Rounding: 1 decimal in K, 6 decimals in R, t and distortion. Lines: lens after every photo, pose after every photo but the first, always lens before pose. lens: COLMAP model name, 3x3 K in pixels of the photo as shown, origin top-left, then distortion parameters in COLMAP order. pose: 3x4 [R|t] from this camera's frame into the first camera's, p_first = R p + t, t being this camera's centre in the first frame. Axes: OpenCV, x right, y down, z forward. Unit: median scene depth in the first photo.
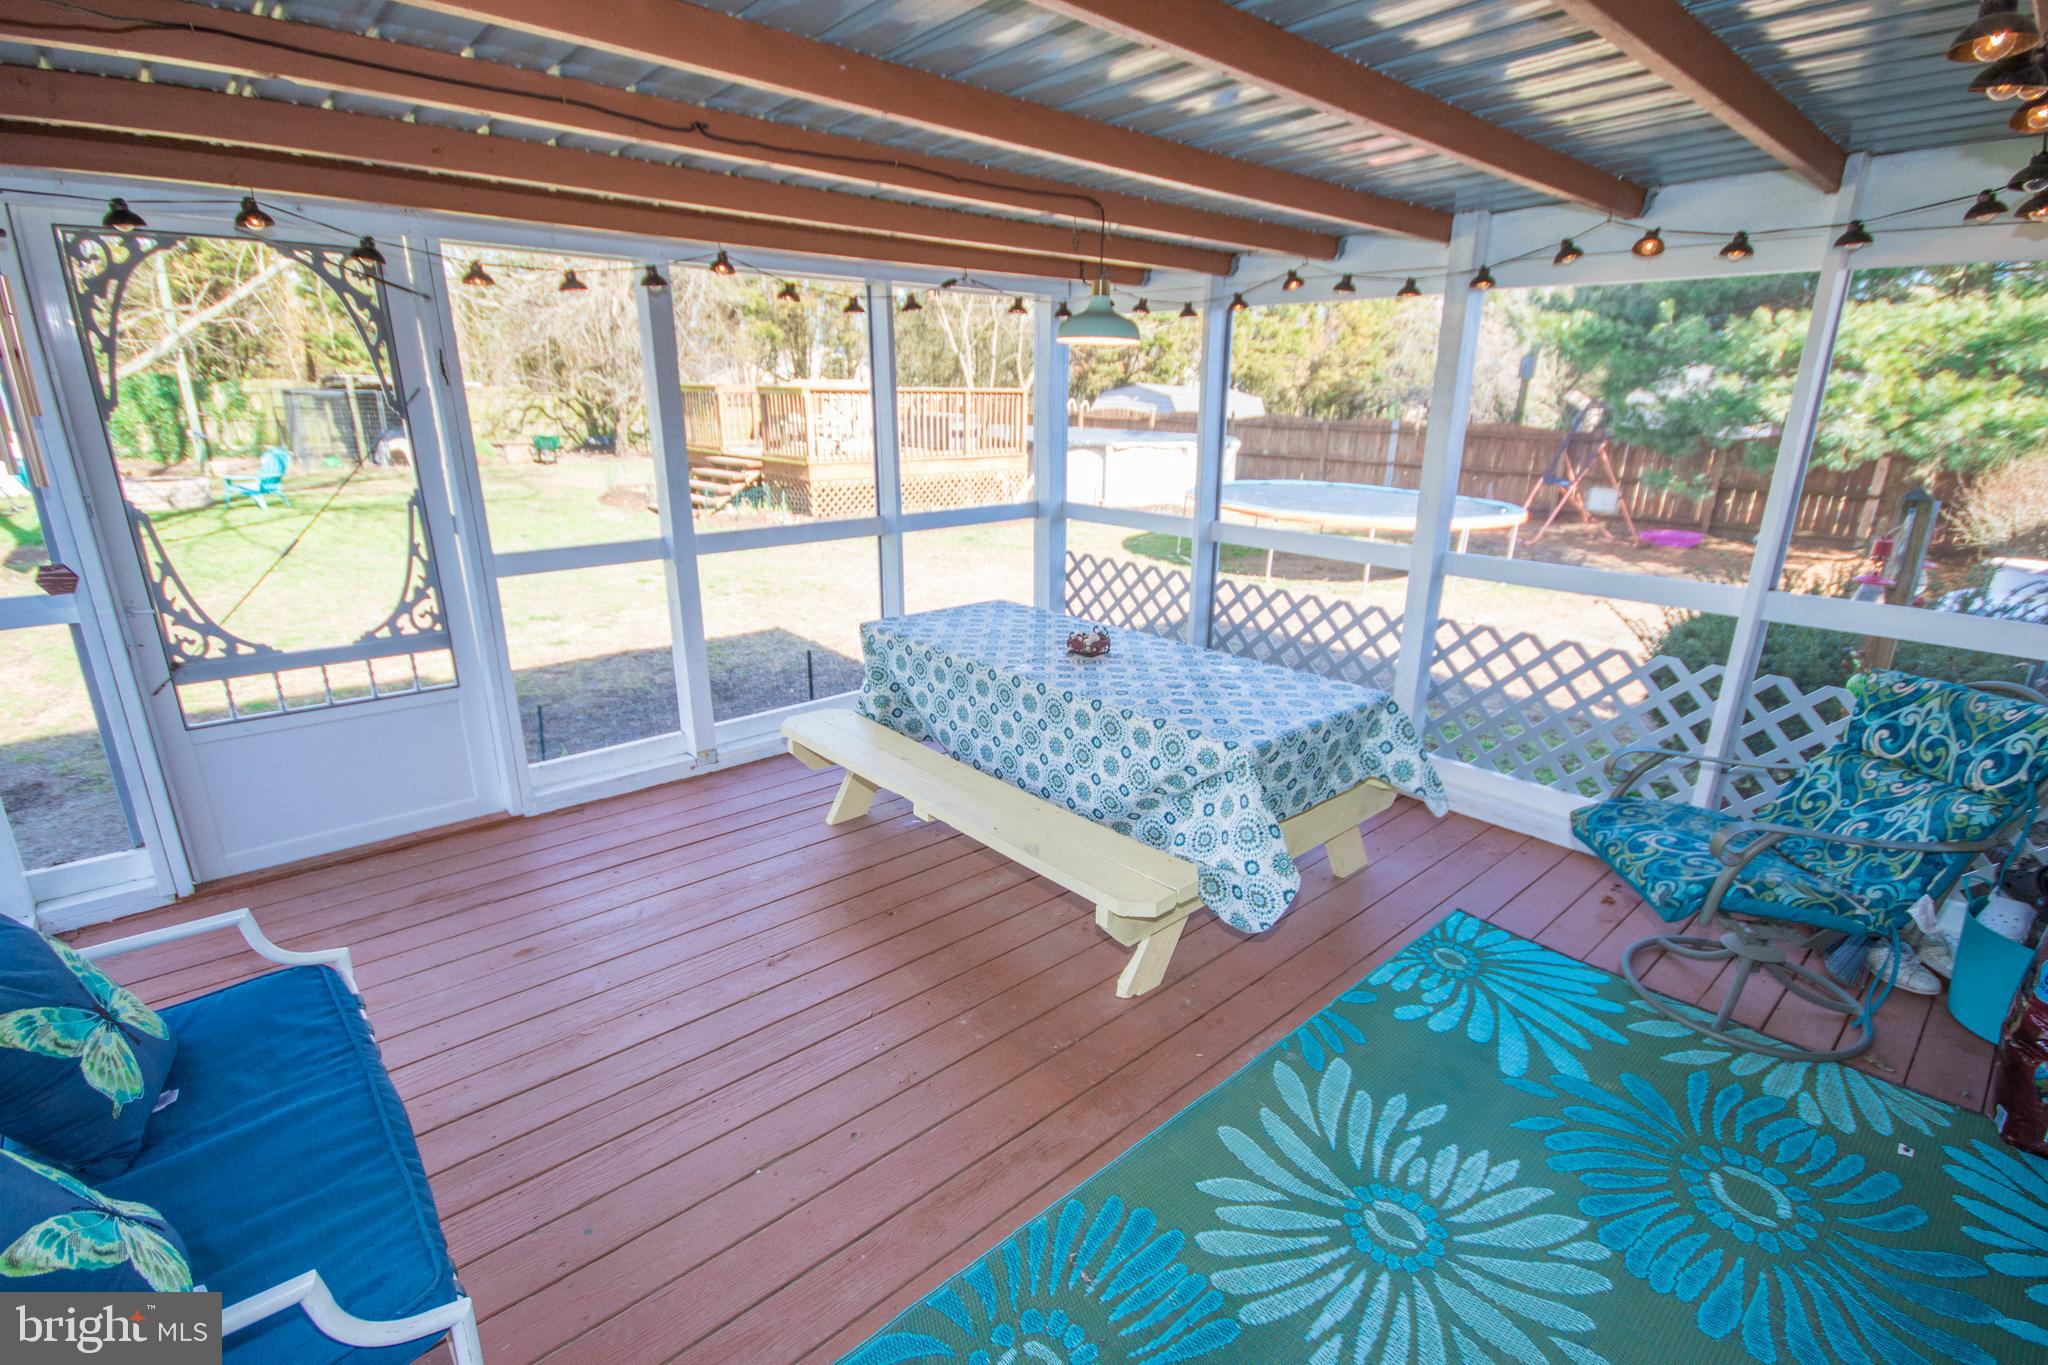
lens RADIAL K [[968.4, 0, 1037.0], [0, 968.4, 715.9], [0, 0, 1]] dist [0.002777, -0.008203]
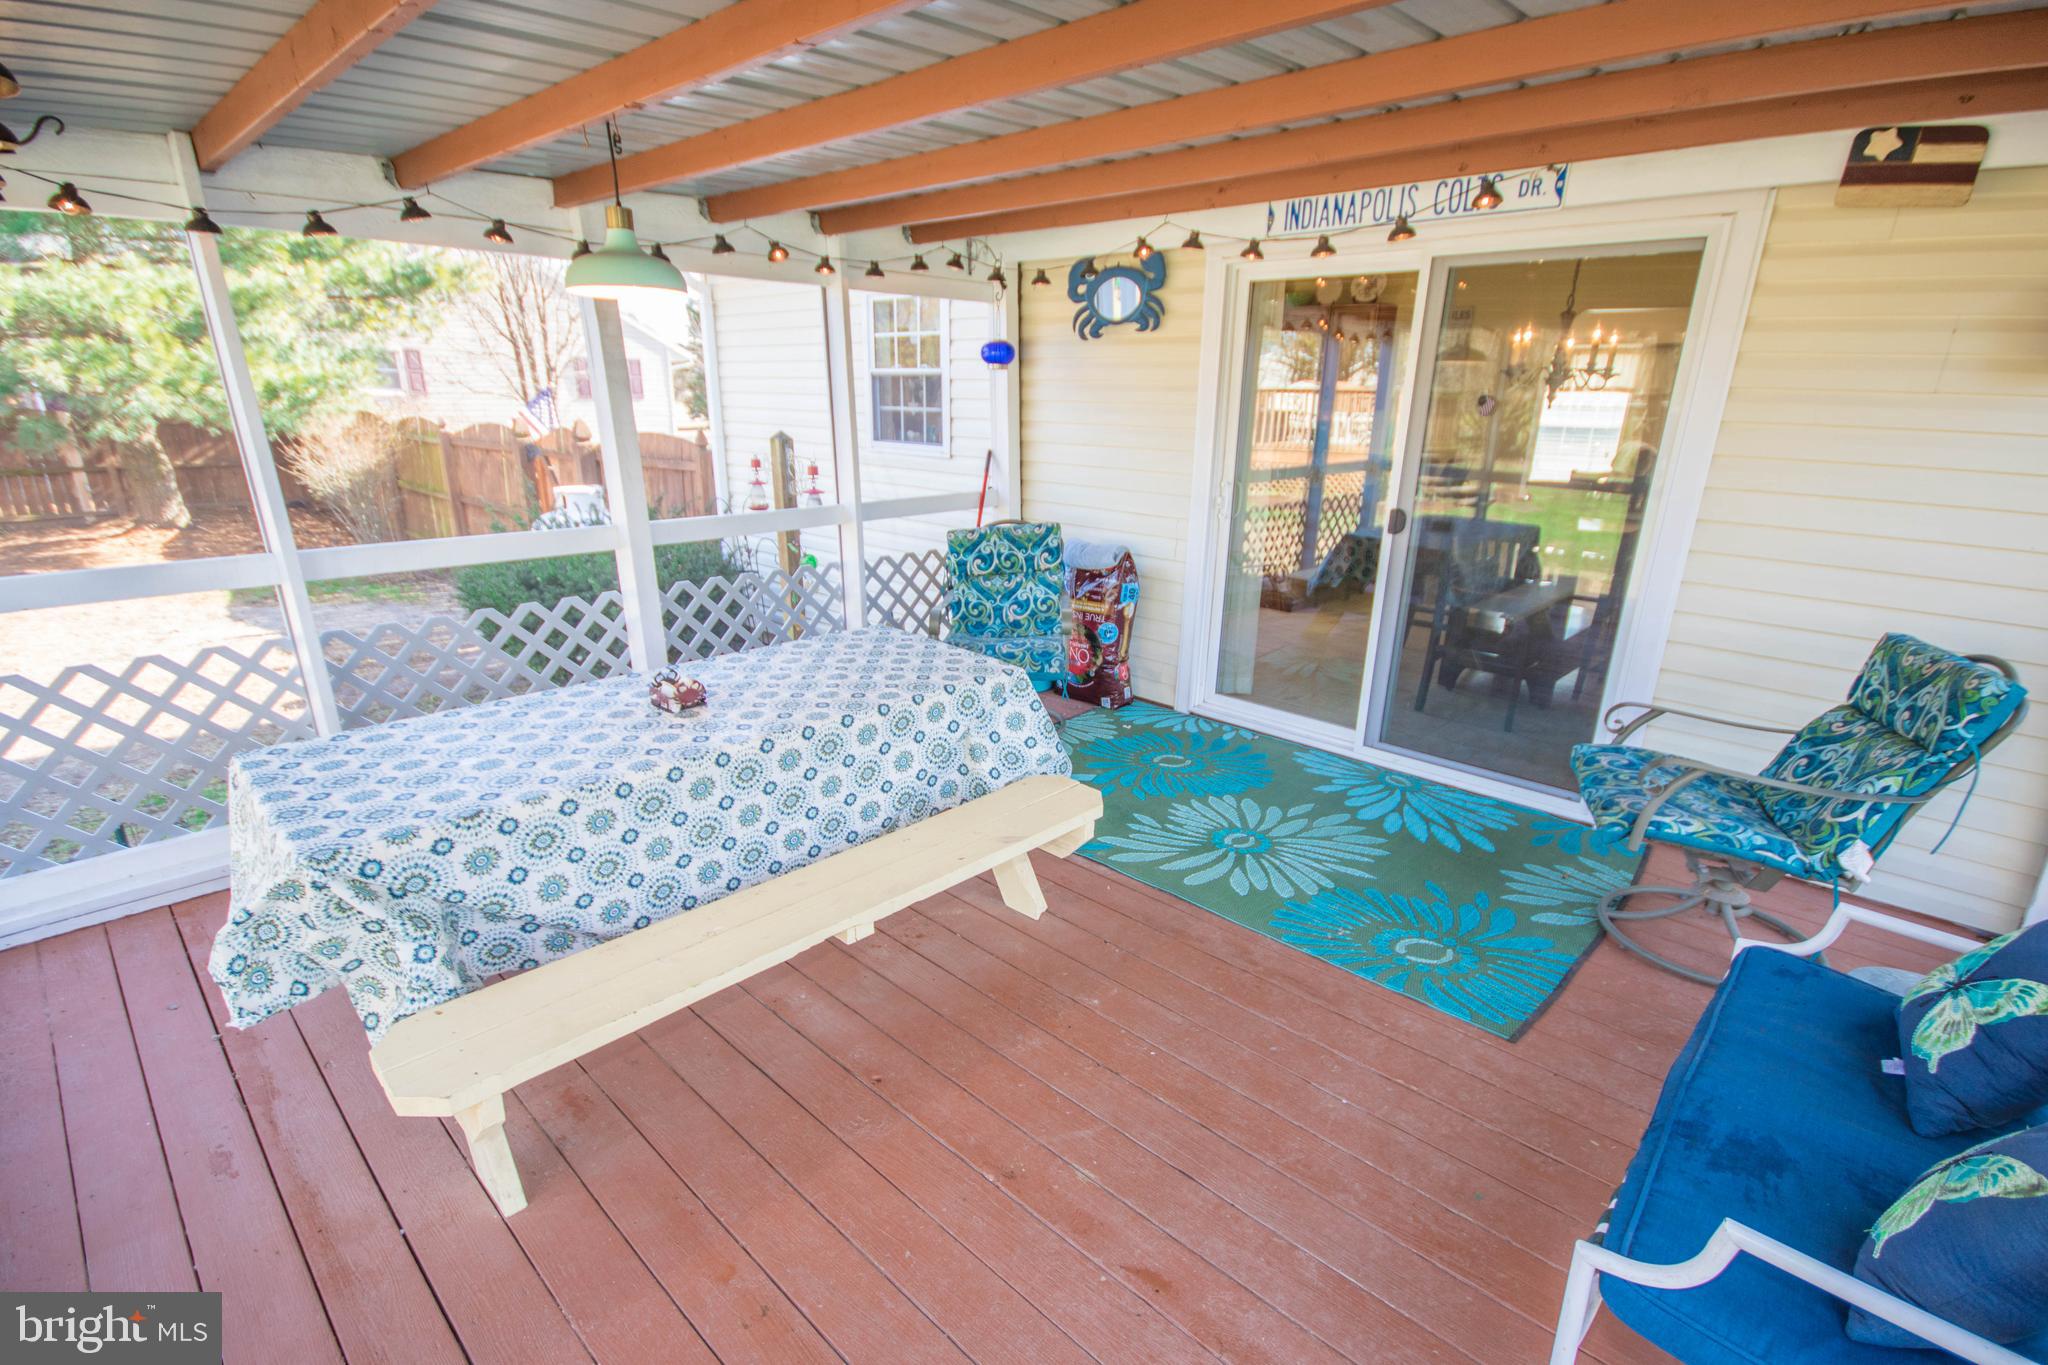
lens RADIAL K [[946.1, 0, 1024.0], [0, 946.1, 682.5], [0, 0, 1]] dist [0.042667, -0.007843]
pose [[-0.056285, -0.311846, 0.948464, -0.729745], [0.300743, 0.900553, 0.313941, -0.254671], [-0.952043, 0.302914, 0.043098, 0.746270]]
